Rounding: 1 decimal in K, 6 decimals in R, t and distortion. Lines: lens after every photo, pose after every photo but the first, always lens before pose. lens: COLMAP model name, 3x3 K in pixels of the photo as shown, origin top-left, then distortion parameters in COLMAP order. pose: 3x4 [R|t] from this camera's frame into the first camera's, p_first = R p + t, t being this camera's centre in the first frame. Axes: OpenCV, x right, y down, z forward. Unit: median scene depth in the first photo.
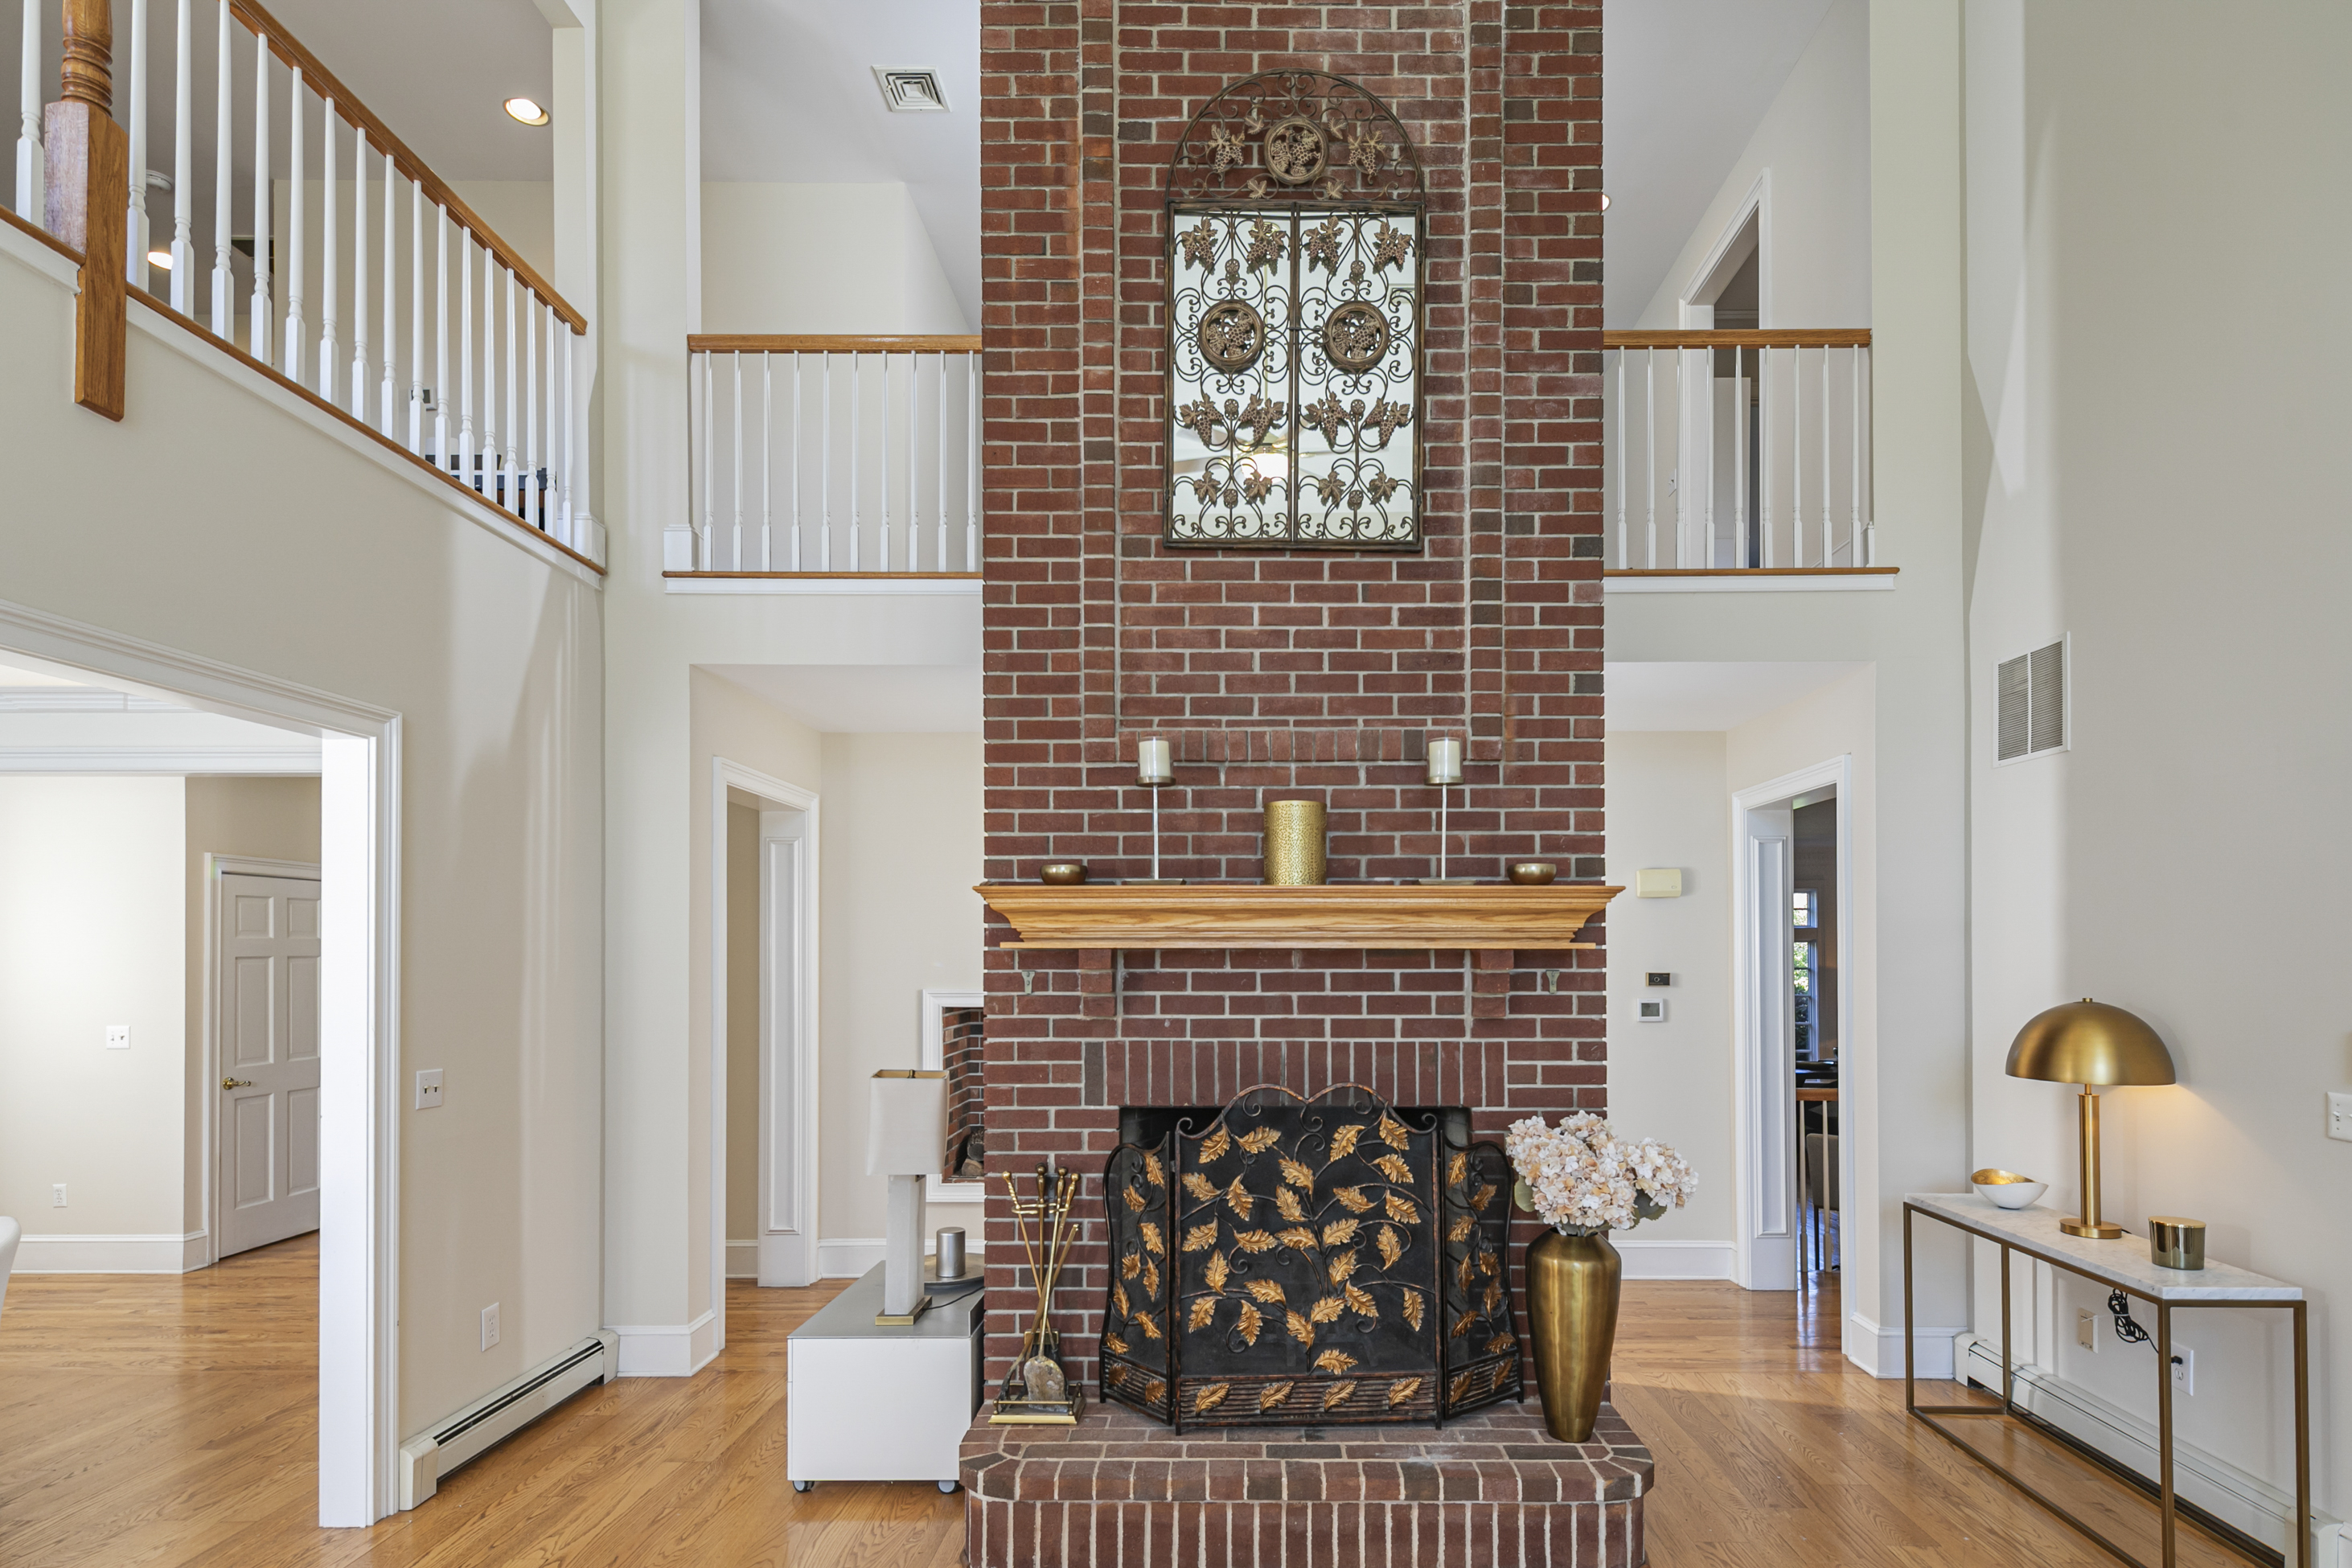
lens RADIAL K [[1201.1, 0, 1226.1], [0, 1201.1, 943.6], [0, 0, 1]] dist [0.015071, -0.002342]
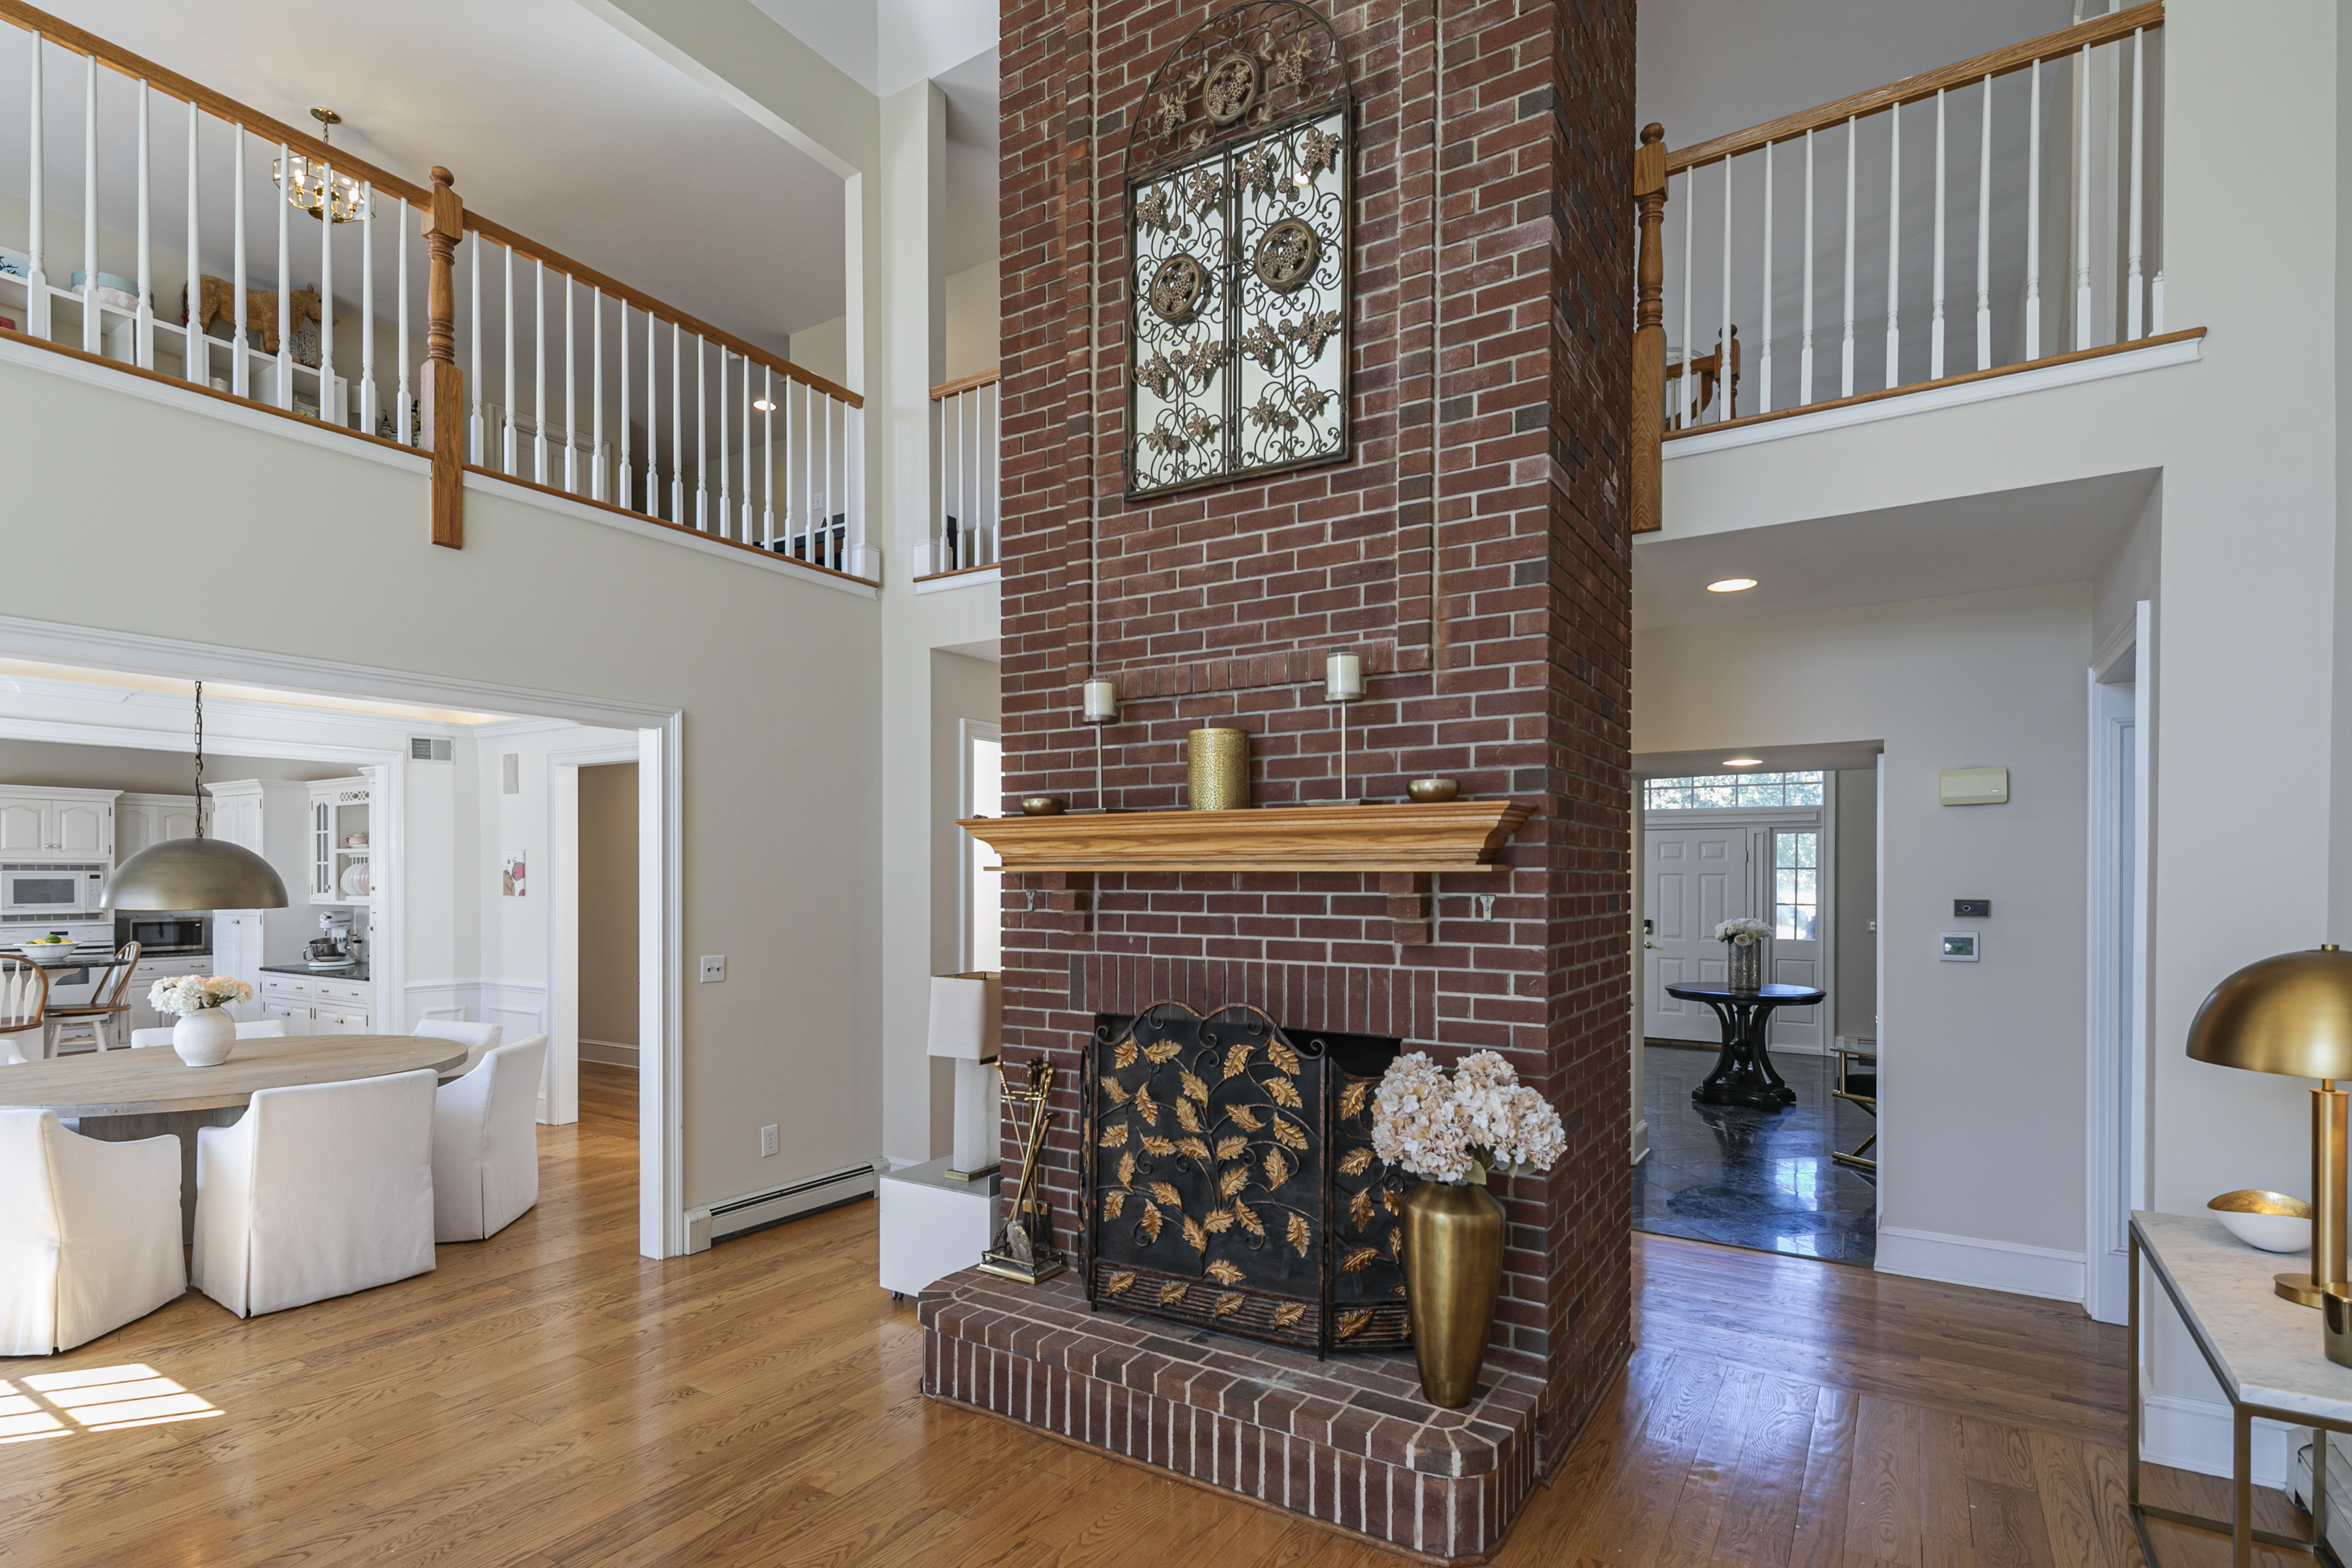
lens RADIAL K [[1134.2, 0, 1176.7], [0, 1134.2, 884.2], [0, 0, 1]] dist [0.015184, -0.000363]
pose [[0.849002, 0.005067, -0.528365, 0.529485], [0.003828, 0.999869, 0.015741, -0.000380], [0.528376, -0.015387, 0.848871, 0.146379]]
